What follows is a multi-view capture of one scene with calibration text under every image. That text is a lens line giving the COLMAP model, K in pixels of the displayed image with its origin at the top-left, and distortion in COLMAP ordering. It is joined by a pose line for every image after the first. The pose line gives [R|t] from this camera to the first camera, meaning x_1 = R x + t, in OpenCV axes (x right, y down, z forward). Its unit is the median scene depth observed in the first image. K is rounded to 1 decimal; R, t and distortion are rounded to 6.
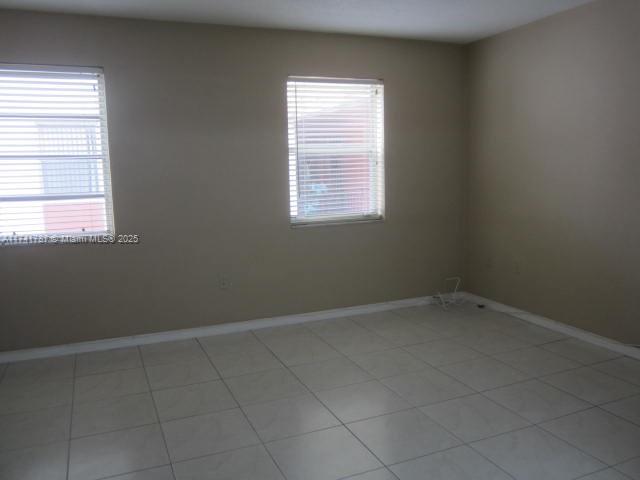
lens RADIAL K [[536.1, 0, 317.8], [0, 536.1, 246.5], [0, 0, 1]] dist [-0.032995, 0.006036]
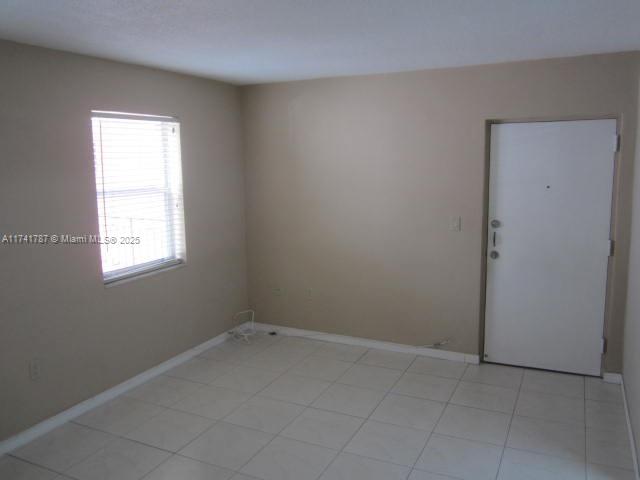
lens RADIAL K [[536.1, 0, 317.8], [0, 536.1, 246.5], [0, 0, 1]] dist [-0.032995, 0.006036]
pose [[0.749688, -0.089382, 0.655728, -0.332055], [0.090152, 0.995394, 0.032613, -0.093475], [-0.655622, 0.034665, 0.754293, 0.134122]]
